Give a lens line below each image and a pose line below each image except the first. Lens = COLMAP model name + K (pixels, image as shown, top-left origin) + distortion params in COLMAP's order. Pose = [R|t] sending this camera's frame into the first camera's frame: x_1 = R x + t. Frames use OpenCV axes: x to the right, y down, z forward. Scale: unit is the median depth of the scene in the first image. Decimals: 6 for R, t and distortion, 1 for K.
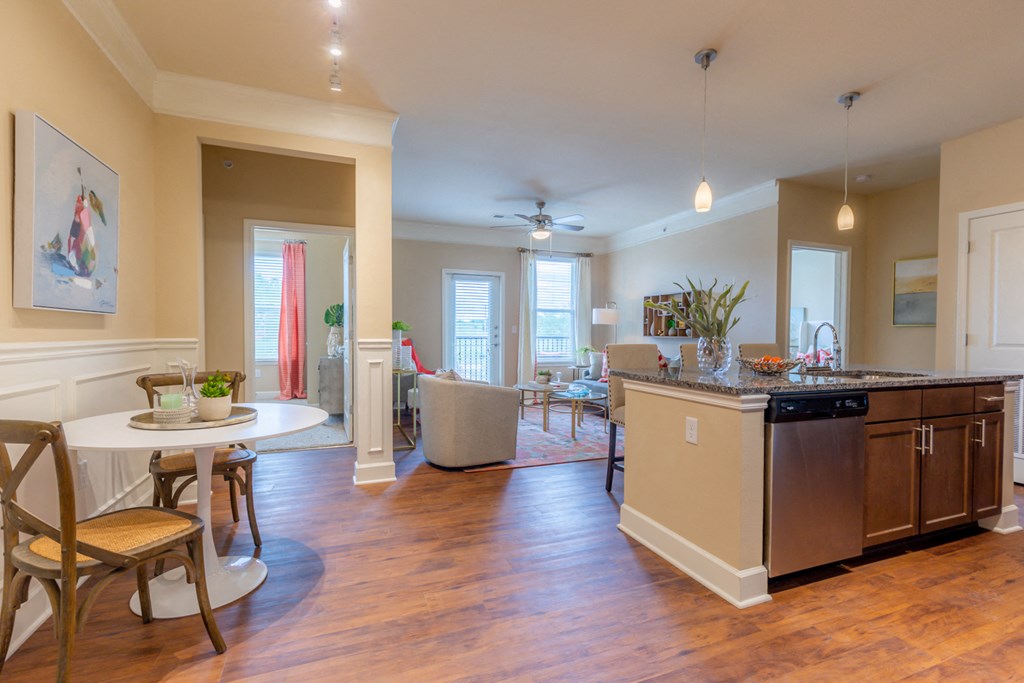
lens RADIAL K [[473.1, 0, 520.9], [0, 473.1, 348.6], [0, 0, 1]] dist [0.001528, 0.000780]
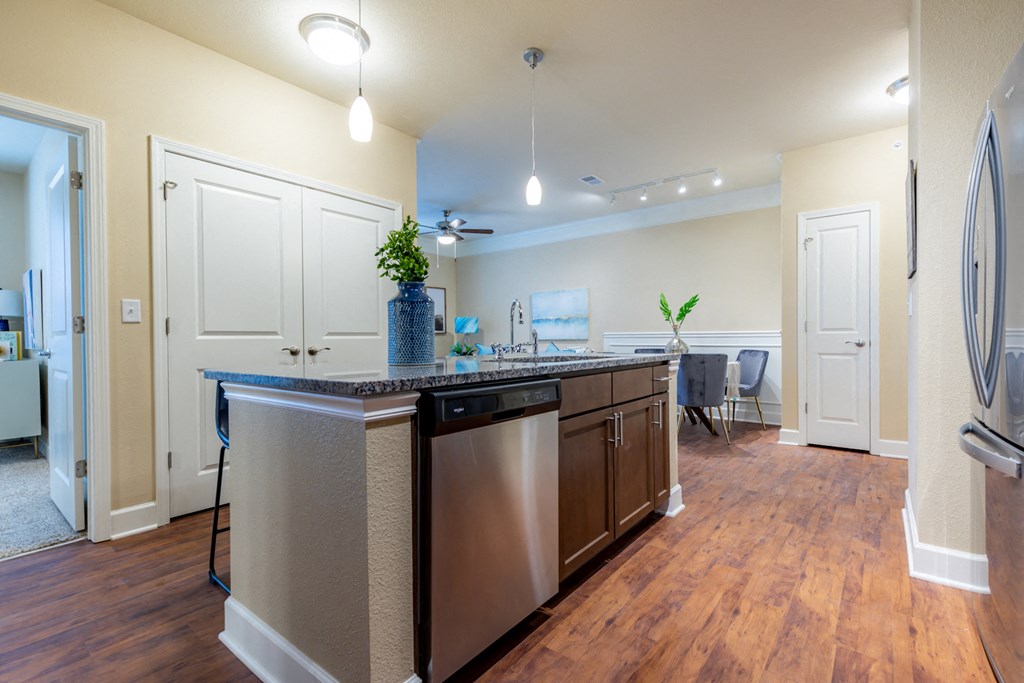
lens RADIAL K [[473.1, 0, 511.4], [0, 473.1, 341.6], [0, 0, 1]] dist [0.001528, 0.000780]
pose [[0.868092, -0.023139, 0.495864, 0.245422], [0.038843, 0.999017, -0.021383, 0.039612], [-0.494882, 0.037823, 0.868137, 0.320800]]
